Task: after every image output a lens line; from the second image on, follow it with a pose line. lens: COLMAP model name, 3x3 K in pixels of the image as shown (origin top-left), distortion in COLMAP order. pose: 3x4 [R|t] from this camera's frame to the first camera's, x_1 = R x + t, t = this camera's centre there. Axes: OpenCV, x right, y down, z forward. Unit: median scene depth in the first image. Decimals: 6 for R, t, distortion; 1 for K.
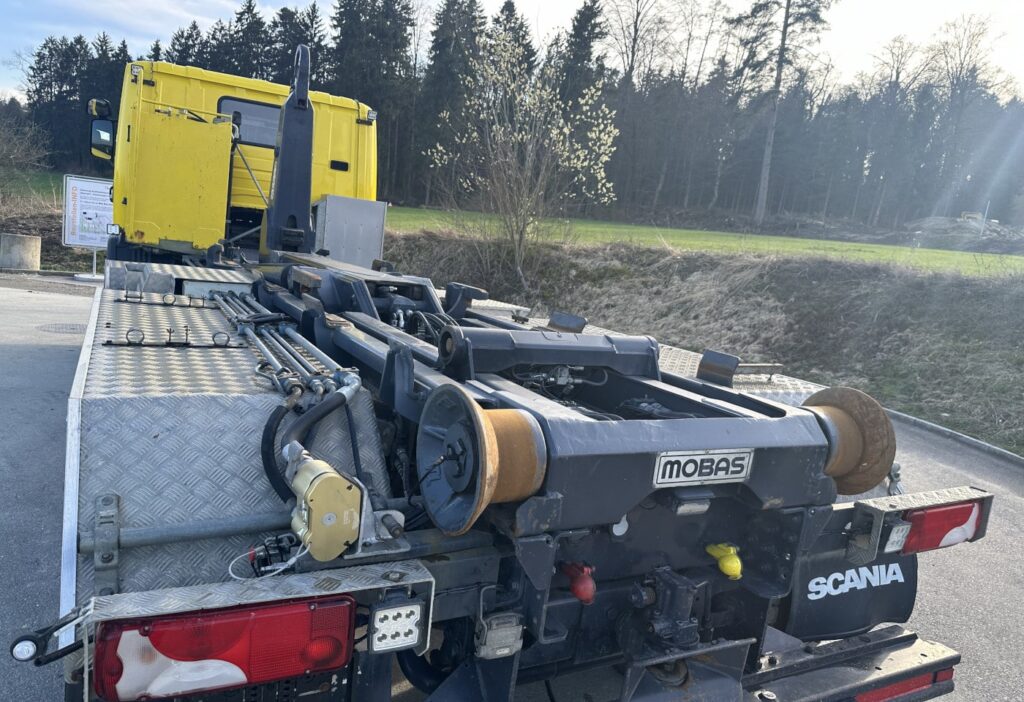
lens RADIAL K [[713.4, 0, 516.4], [0, 713.4, 384.7], [0, 0, 1]] dist [0.005755, -0.001007]
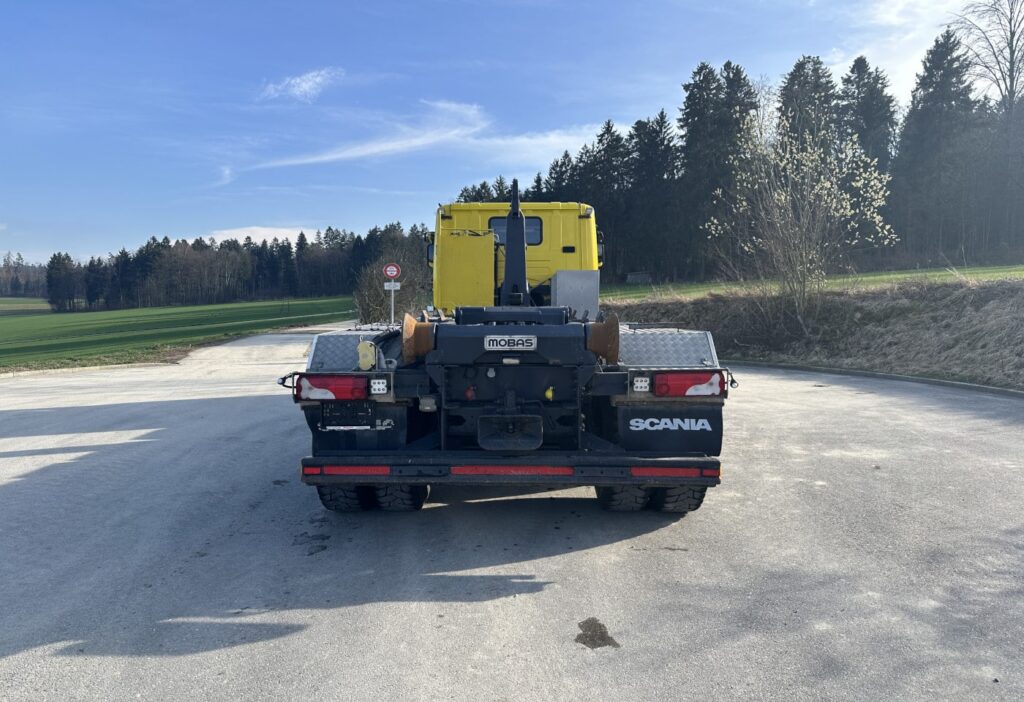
lens RADIAL K [[715.3, 0, 522.4], [0, 715.3, 385.8], [0, 0, 1]] dist [-0.002887, -0.008632]
pose [[0.873689, -0.063438, -0.482331, 0.045562], [0.009112, 0.993421, -0.114154, 0.016768], [0.486399, 0.095340, 0.868520, -0.034250]]
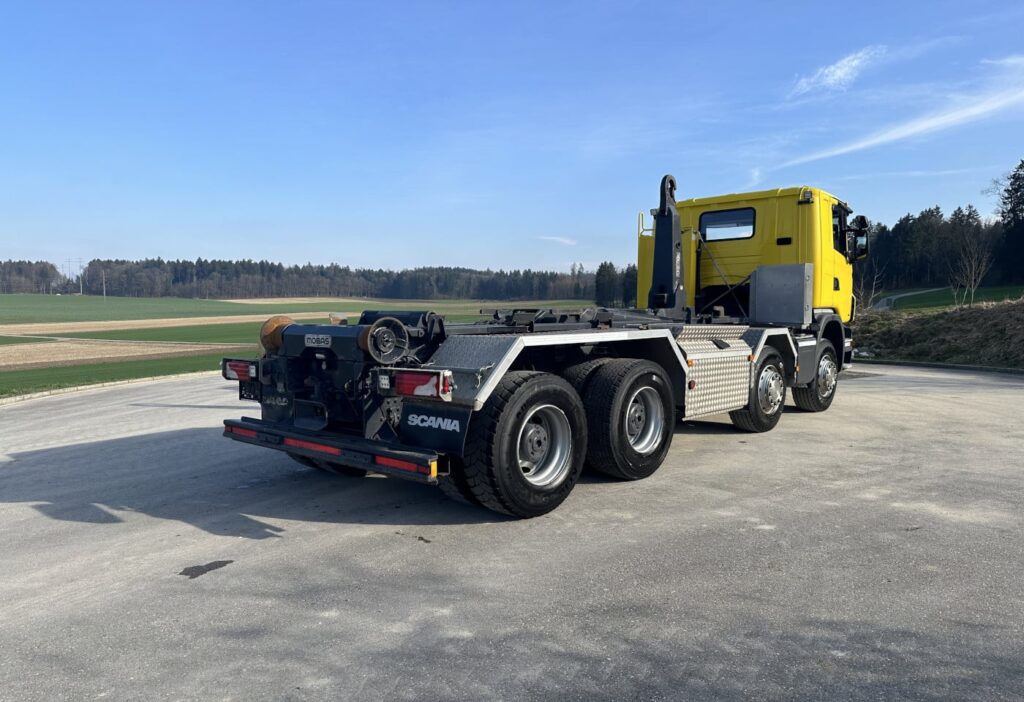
lens RADIAL K [[717.8, 0, 512.0], [0, 717.8, 351.0], [0, 0, 1]] dist [0.105962, -0.136445]
pose [[0.353076, -0.063141, -0.933461, 0.103992], [-0.131203, 0.984519, -0.116221, 0.012386], [0.926349, 0.163508, 0.339326, 0.022418]]
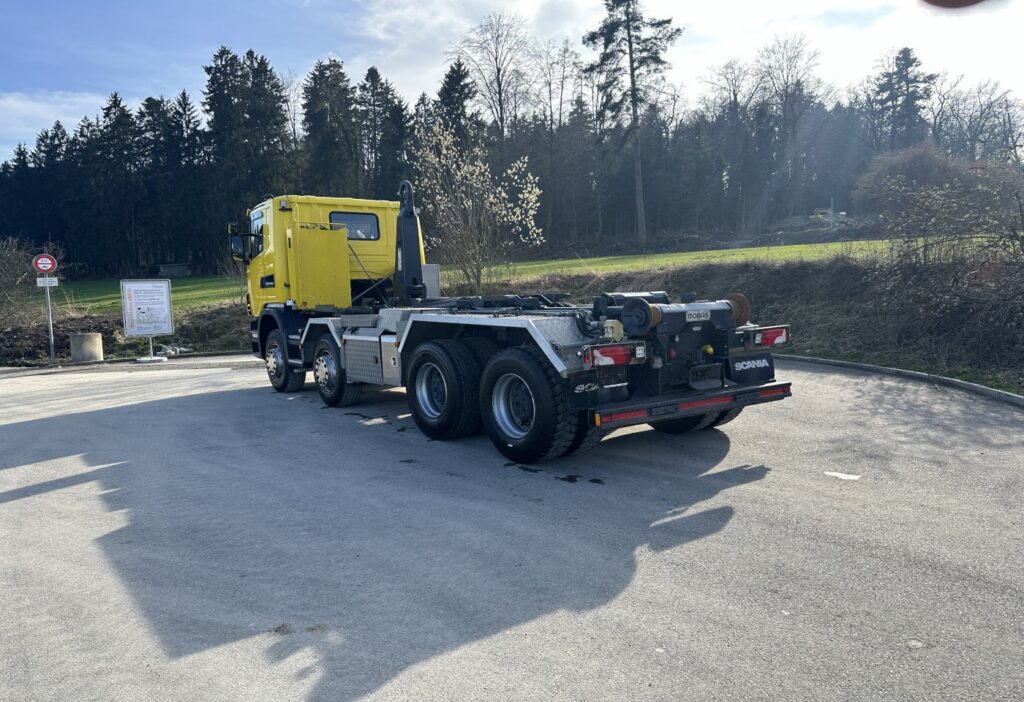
lens RADIAL K [[741.1, 0, 512.0], [0, 741.1, 351.0], [0, 0, 1]] dist [0.047007, -0.069134]
pose [[0.978765, -0.152042, 0.137485, -0.037814], [0.166356, 0.981044, -0.099385, 0.015681], [-0.119768, 0.120146, 0.985505, -0.079111]]
